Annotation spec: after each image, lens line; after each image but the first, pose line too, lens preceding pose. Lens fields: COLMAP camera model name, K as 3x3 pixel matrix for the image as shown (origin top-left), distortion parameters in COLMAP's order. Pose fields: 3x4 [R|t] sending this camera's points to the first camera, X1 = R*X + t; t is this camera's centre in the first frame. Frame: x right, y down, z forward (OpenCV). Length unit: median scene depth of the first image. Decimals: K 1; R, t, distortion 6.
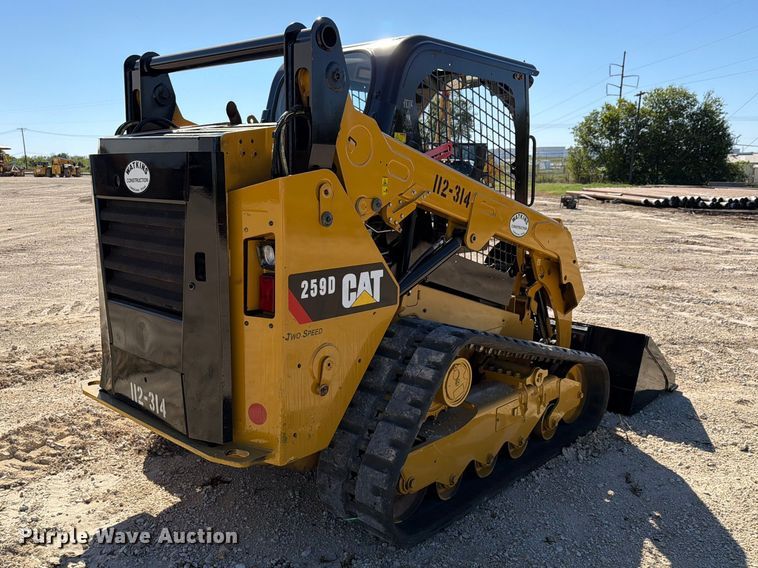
lens RADIAL K [[646.2, 0, 376.5], [0, 646.2, 274.3], [0, 0, 1]] dist [0.076862, -0.139165]
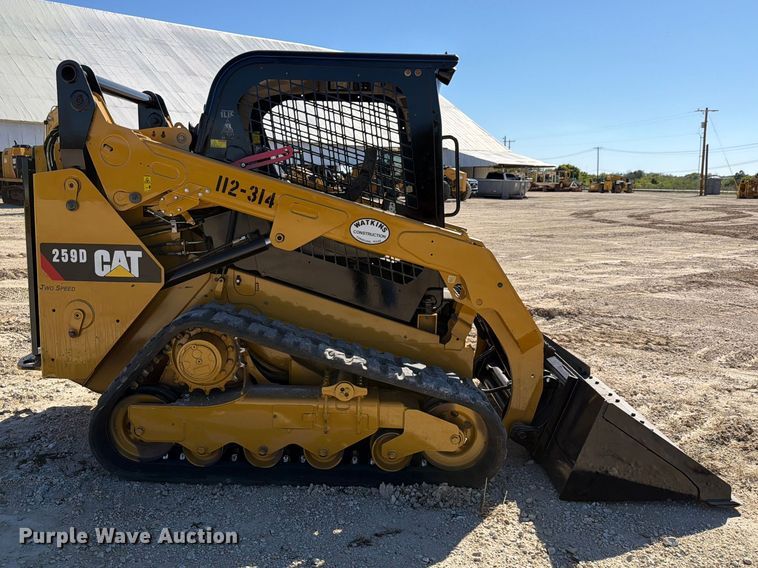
lens RADIAL K [[646.2, 0, 376.5], [0, 646.2, 274.3], [0, 0, 1]] dist [0.076862, -0.139165]
pose [[0.670989, 0.108065, -0.733550, 1.074485], [-0.126725, 0.991480, 0.030146, -0.051095], [0.730558, 0.072732, 0.678966, 0.434344]]
